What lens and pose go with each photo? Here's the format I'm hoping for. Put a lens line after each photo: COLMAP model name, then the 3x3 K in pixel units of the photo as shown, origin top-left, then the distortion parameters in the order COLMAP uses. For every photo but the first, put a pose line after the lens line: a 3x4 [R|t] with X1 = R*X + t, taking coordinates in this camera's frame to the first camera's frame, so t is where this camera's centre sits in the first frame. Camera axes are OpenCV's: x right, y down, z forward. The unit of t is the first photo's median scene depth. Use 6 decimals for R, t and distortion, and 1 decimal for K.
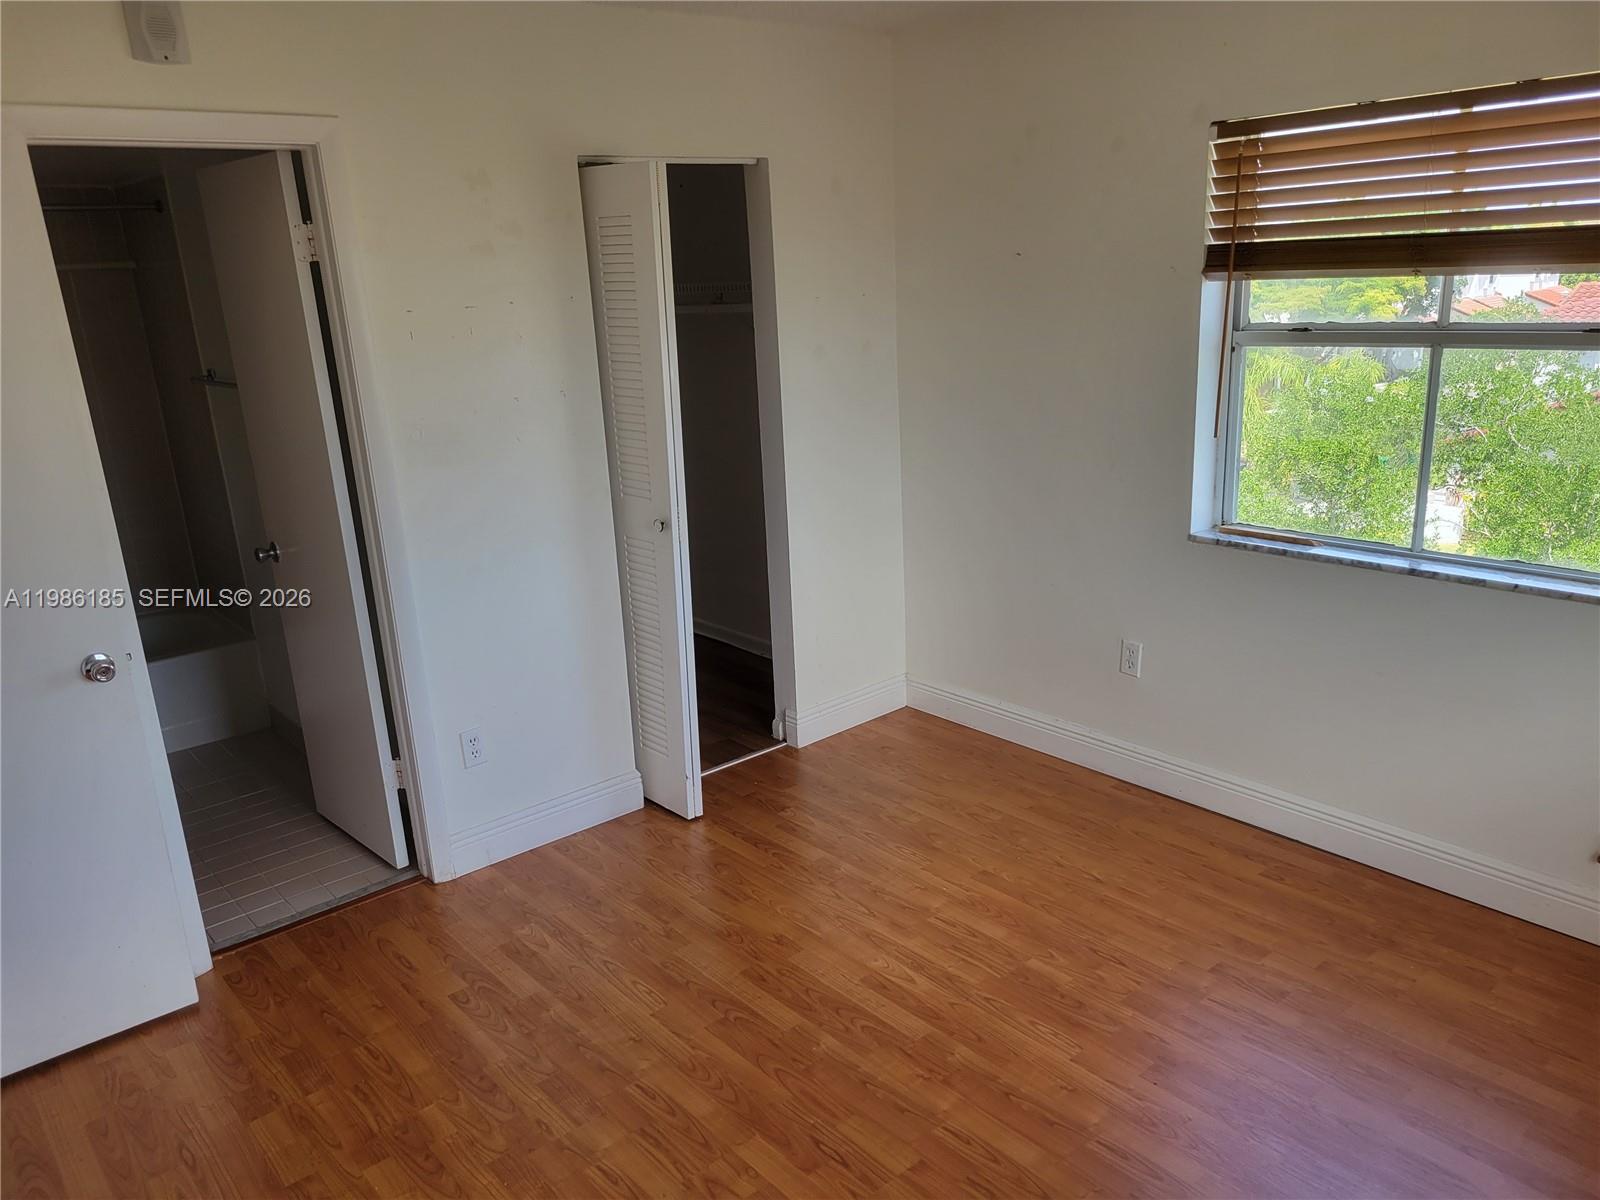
lens RADIAL K [[1149.3, 0, 802.0], [0, 1149.3, 630.9], [0, 0, 1]] dist [0.002738, 0.003644]
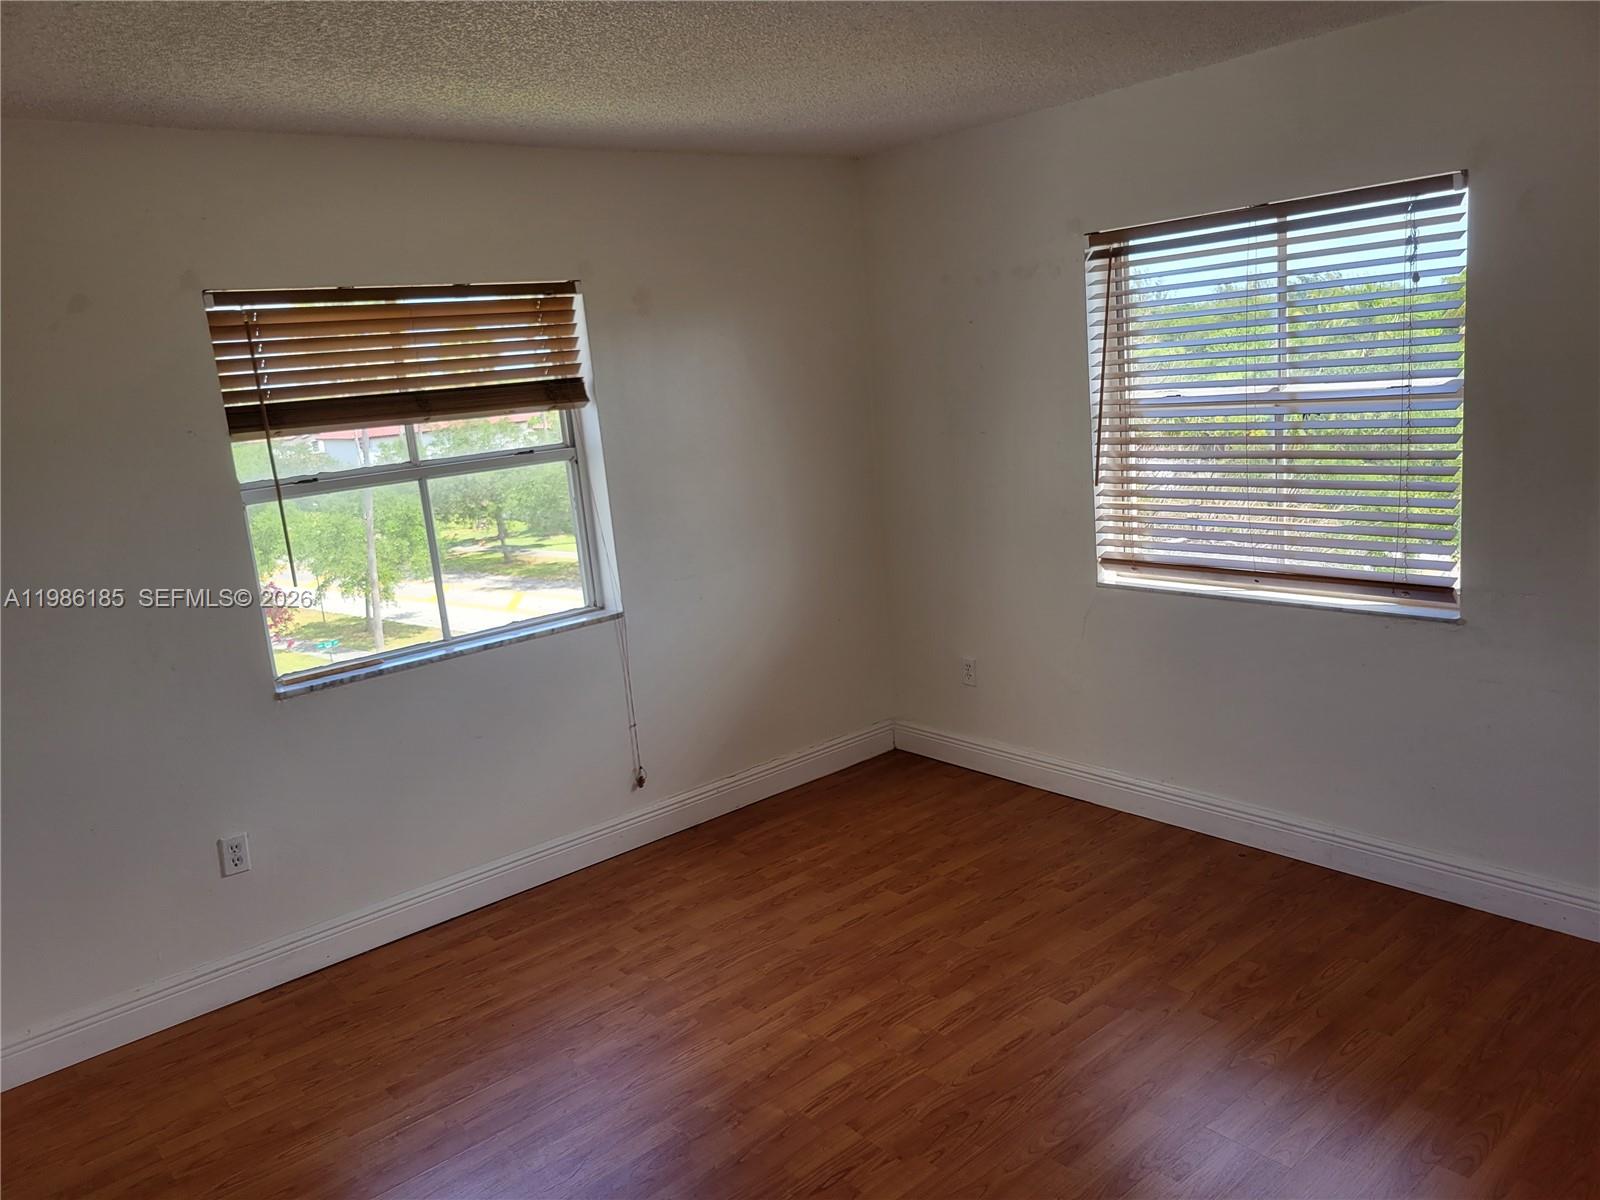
lens RADIAL K [[1213.9, 0, 762.4], [0, 1213.9, 602.1], [0, 0, 1]] dist [0.039158, -0.030621]
pose [[0.019614, -0.152198, 0.988155, -0.767675], [0.384389, 0.913530, 0.133074, -0.155224], [-0.922963, 0.377226, 0.076422, 0.595925]]
